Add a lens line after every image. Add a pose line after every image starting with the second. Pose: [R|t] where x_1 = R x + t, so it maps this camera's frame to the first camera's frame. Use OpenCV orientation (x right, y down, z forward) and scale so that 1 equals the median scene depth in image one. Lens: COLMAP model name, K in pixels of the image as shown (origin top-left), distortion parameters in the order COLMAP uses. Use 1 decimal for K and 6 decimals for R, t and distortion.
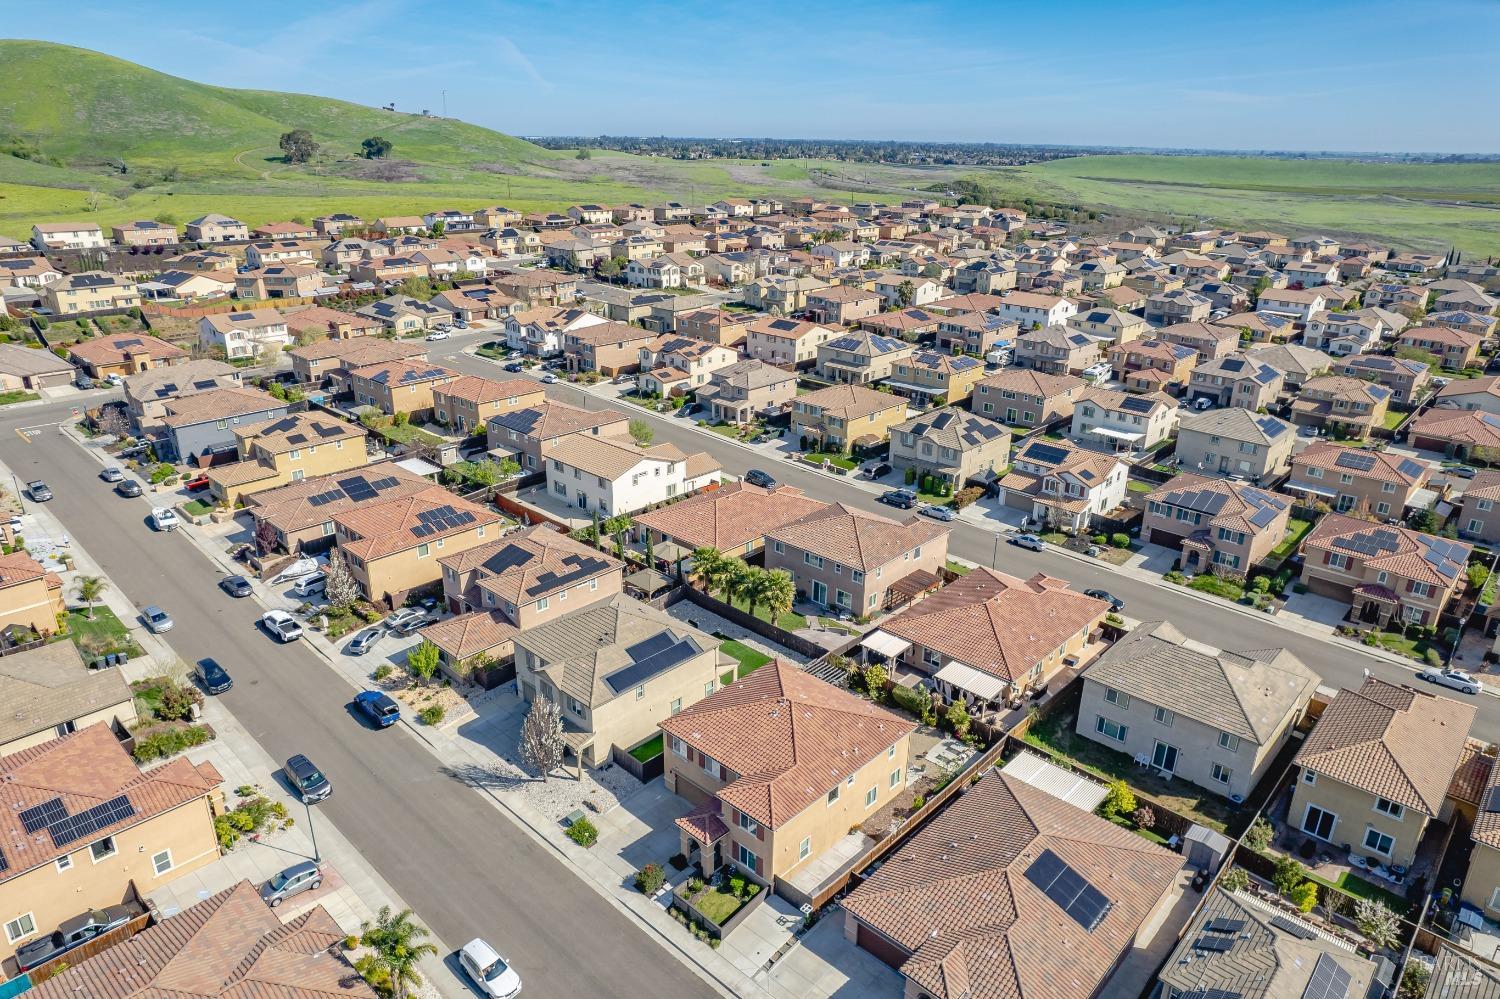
lens RADIAL K [[954.0, 0, 743.6], [0, 954.0, 537.1], [0, 0, 1]] dist [-0.063772, 0.048531]
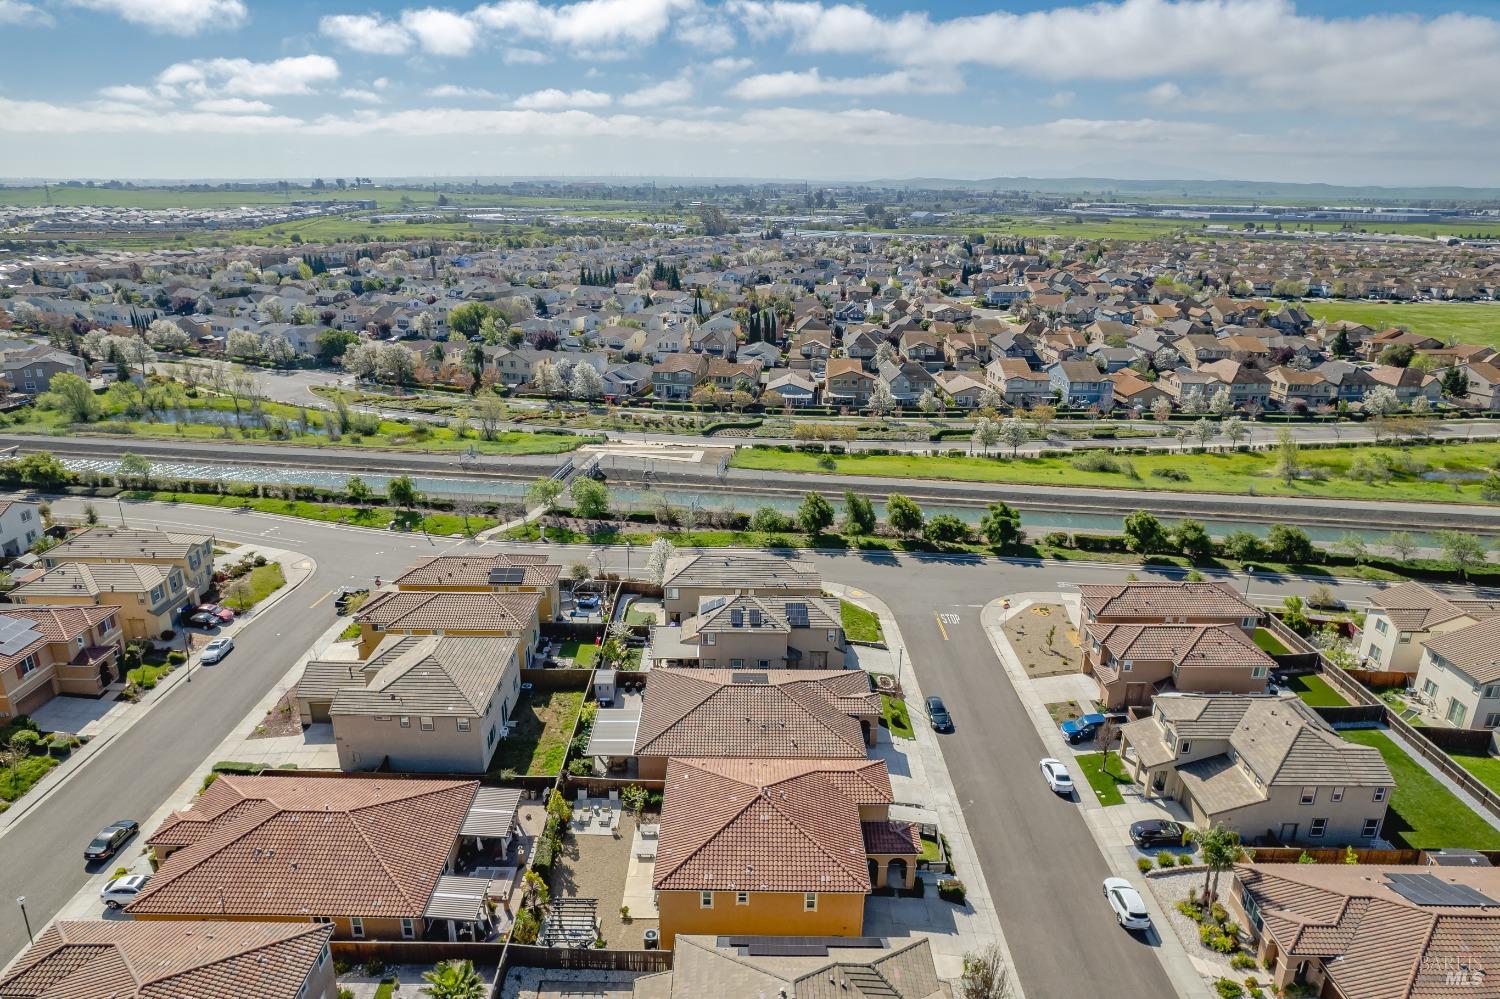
lens RADIAL K [[954.0, 0, 740.9], [0, 954.0, 522.2], [0, 0, 1]] dist [-0.063772, 0.048531]
pose [[-0.679941, -0.268271, 0.682430, -0.297948], [0.271681, 0.772266, 0.574277, -0.336986], [-0.681079, 0.575878, -0.452212, 0.769079]]
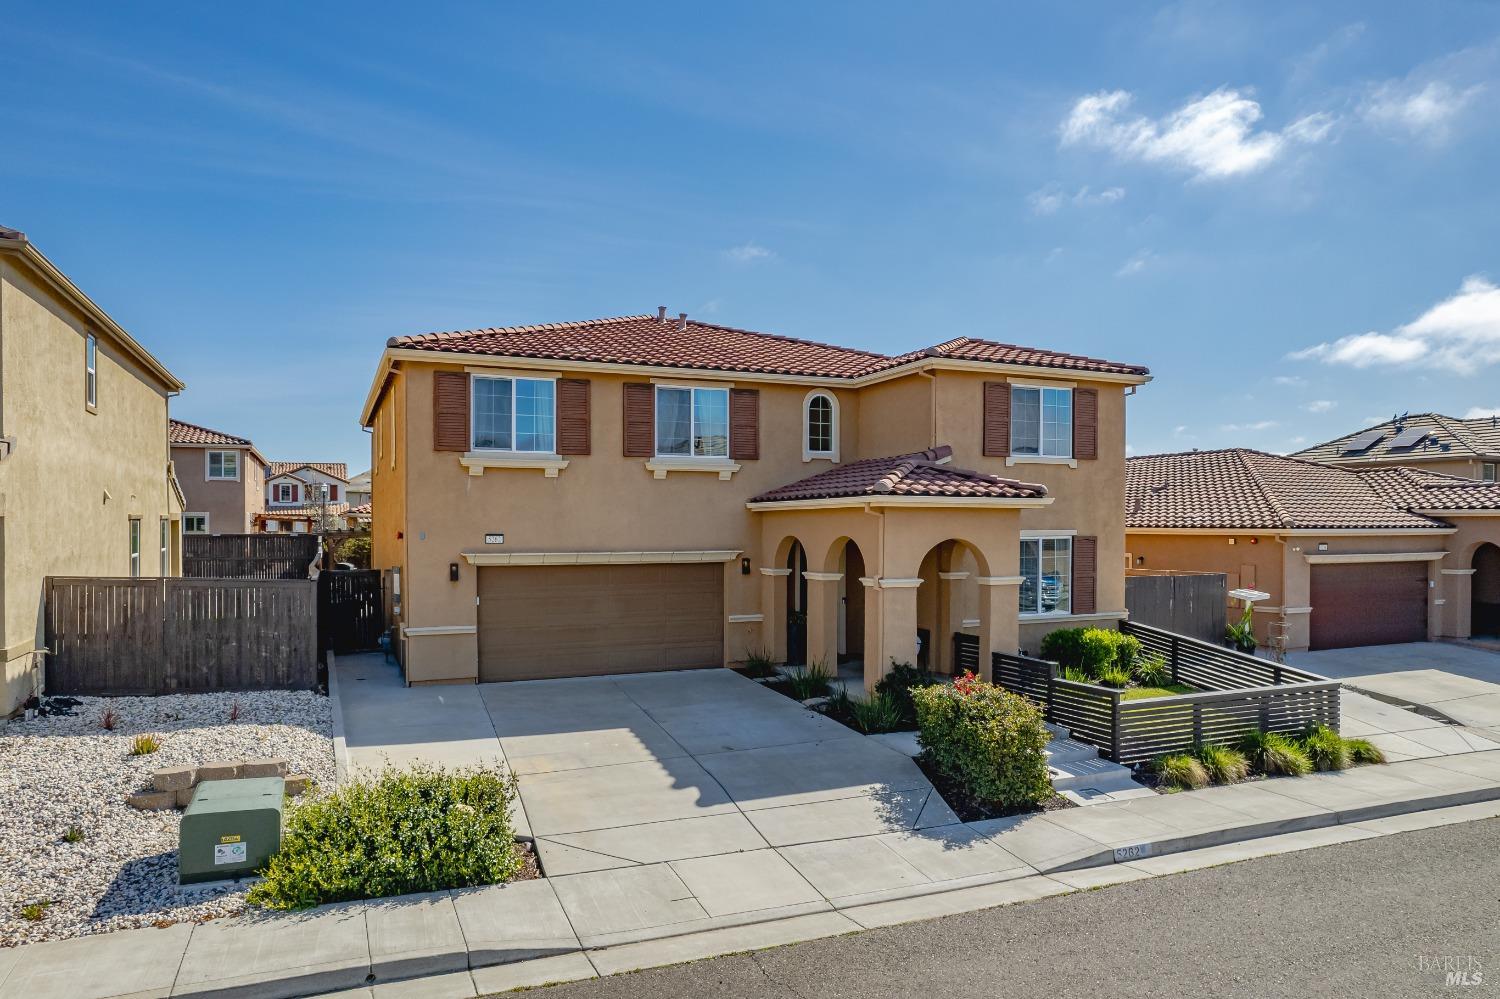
lens RADIAL K [[954.0, 0, 736.5], [0, 954.0, 577.4], [0, 0, 1]] dist [-0.063772, 0.048531]
pose [[0.392561, -0.055738, 0.918036, -0.161398], [0.361352, 0.927242, -0.098221, 0.182183], [-0.845766, 0.370292, 0.384140, 0.527566]]
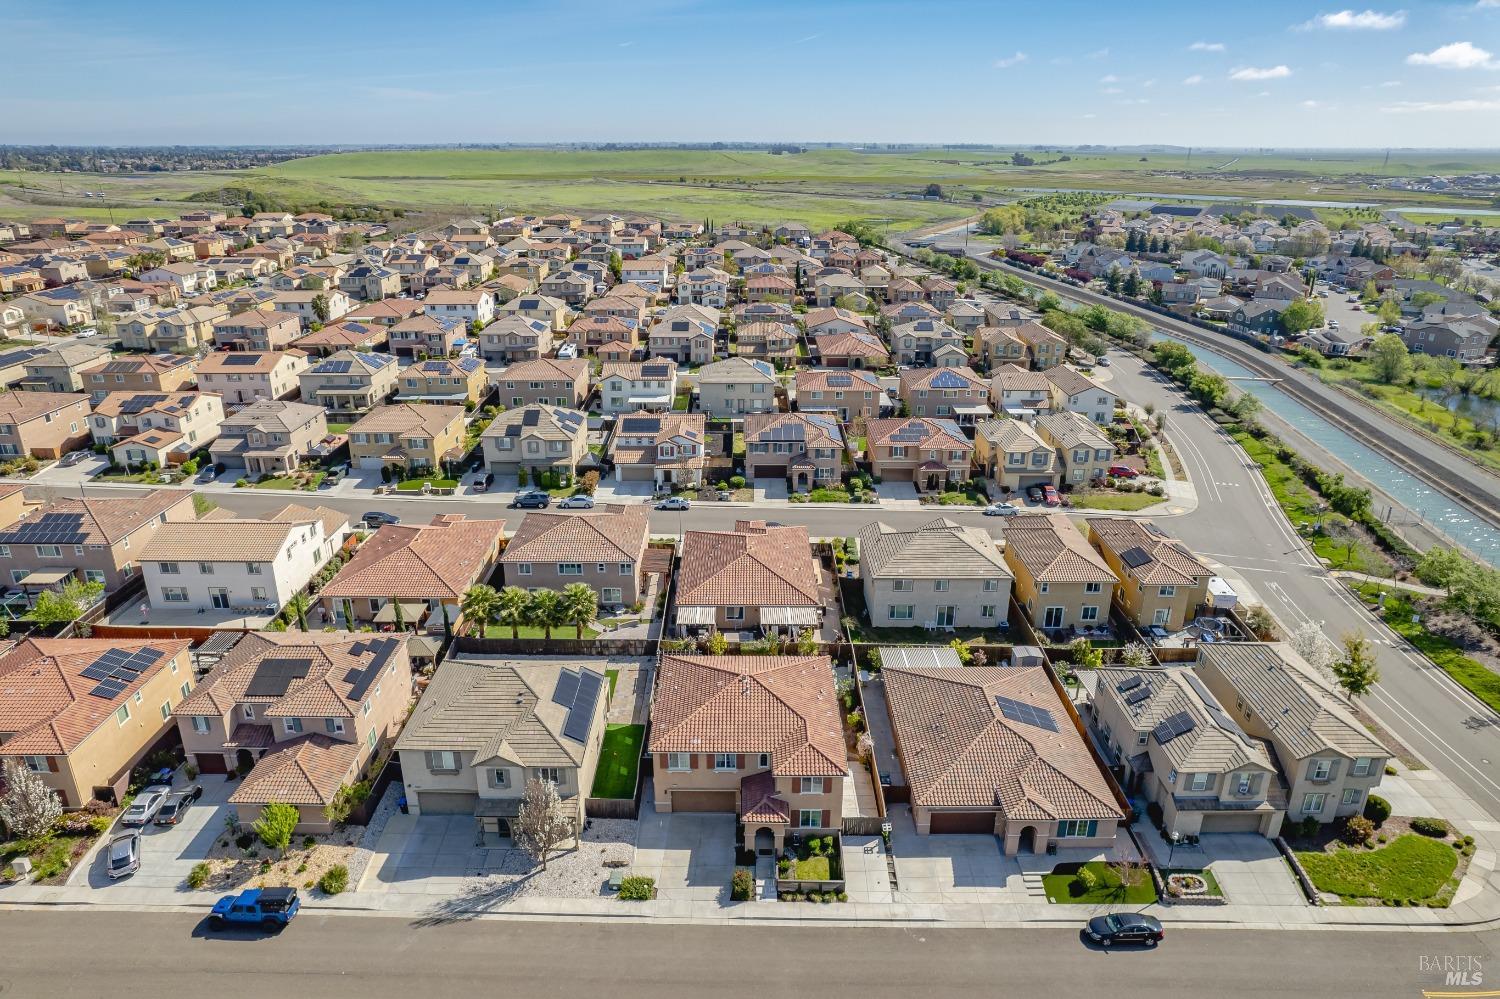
lens RADIAL K [[954.0, 0, 745.2], [0, 954.0, 514.7], [0, 0, 1]] dist [-0.063772, 0.048531]
pose [[0.728258, -0.263064, 0.632802, -0.345063], [0.274479, 0.958057, 0.082393, -0.052024], [-0.627935, 0.113688, 0.769918, 0.102799]]
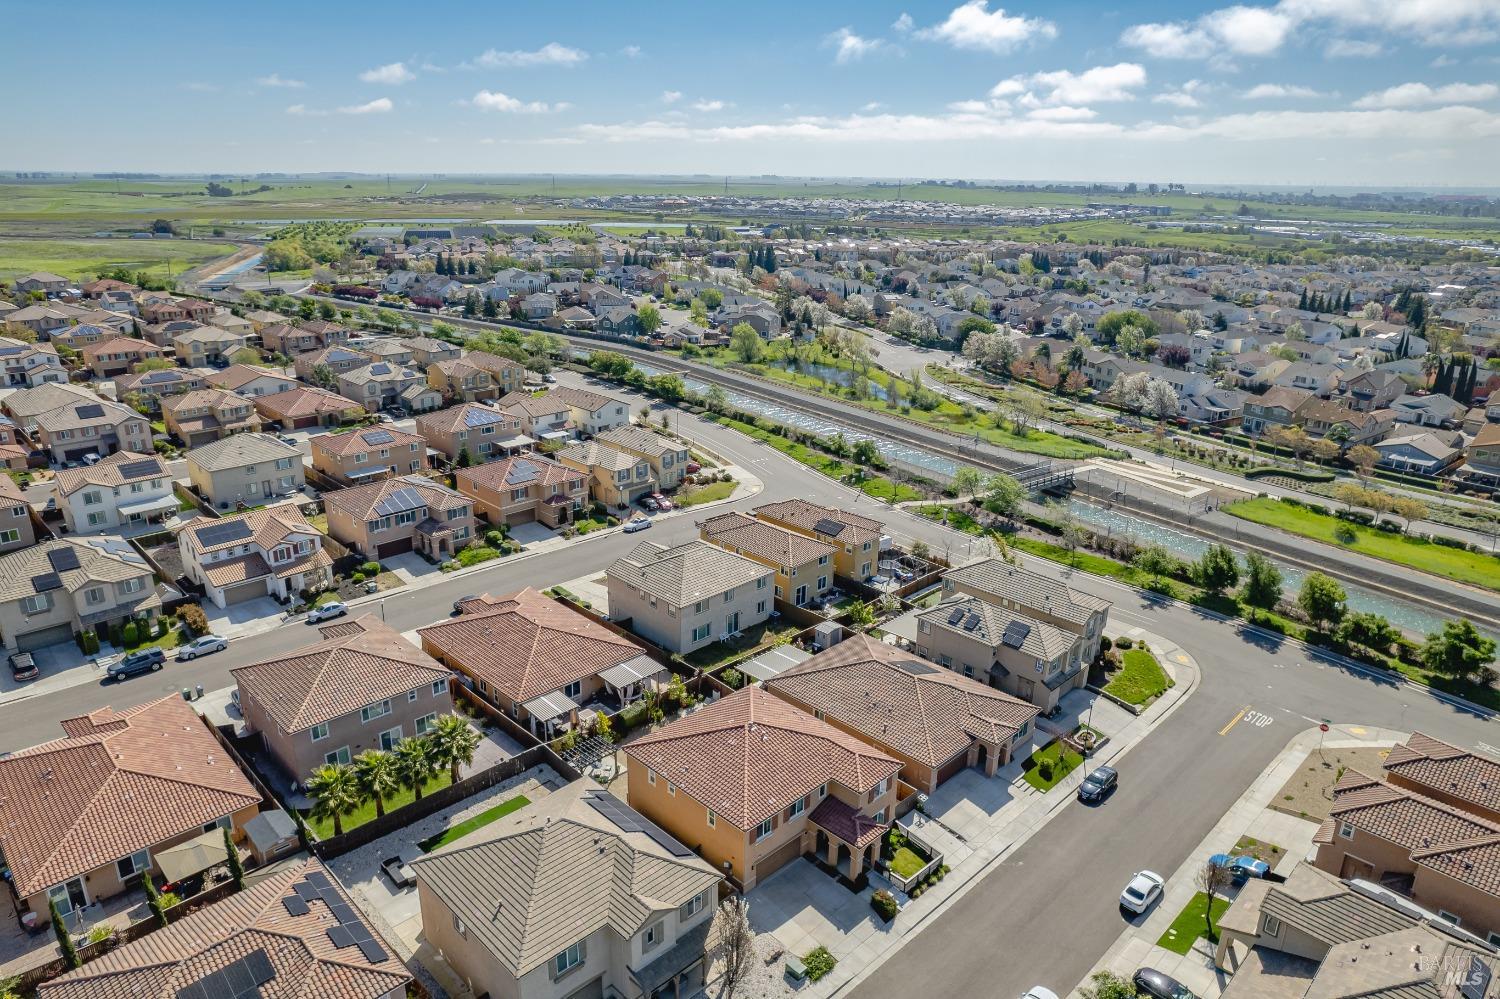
lens RADIAL K [[954.0, 0, 739.2], [0, 954.0, 515.6], [0, 0, 1]] dist [-0.063772, 0.048531]
pose [[0.040870, -0.351433, 0.935321, -0.501349], [0.380137, 0.871177, 0.310721, -0.208633], [-0.924027, 0.342850, 0.169197, 0.457667]]
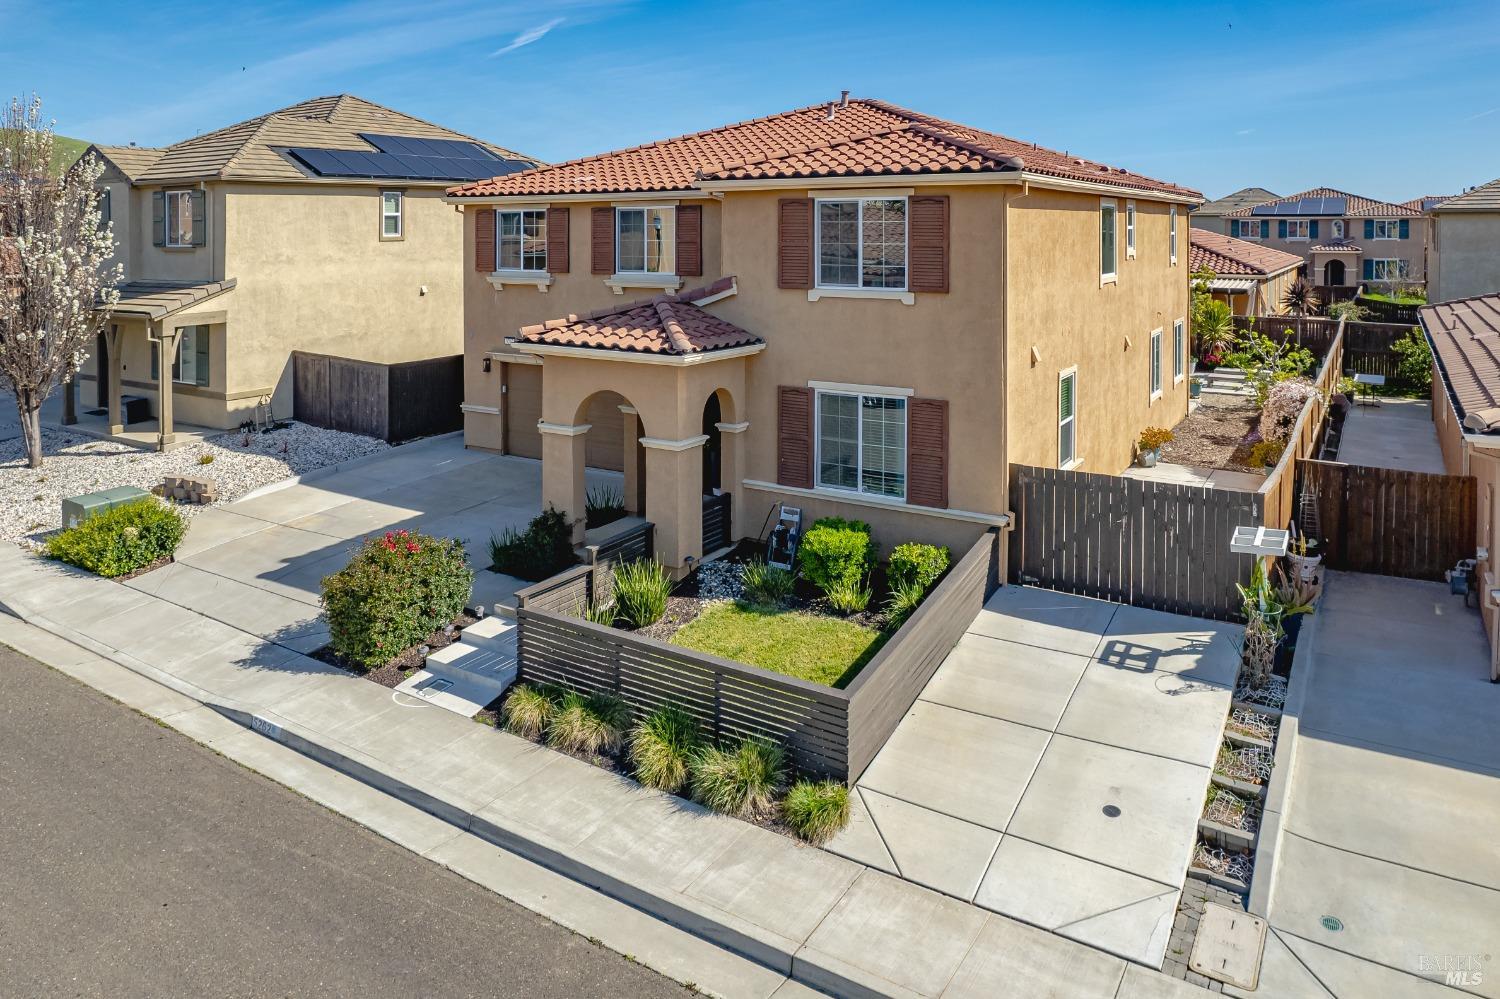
lens RADIAL K [[1033.2, 0, 749.2], [0, 1033.2, 286.4], [0, 0, 1]] dist [-0.032902, 0.013588]
pose [[0.979892, -0.023830, 0.198103, -0.037119], [0.089349, 0.940142, -0.328862, 0.207722], [-0.178408, 0.339949, 0.923366, 0.420352]]
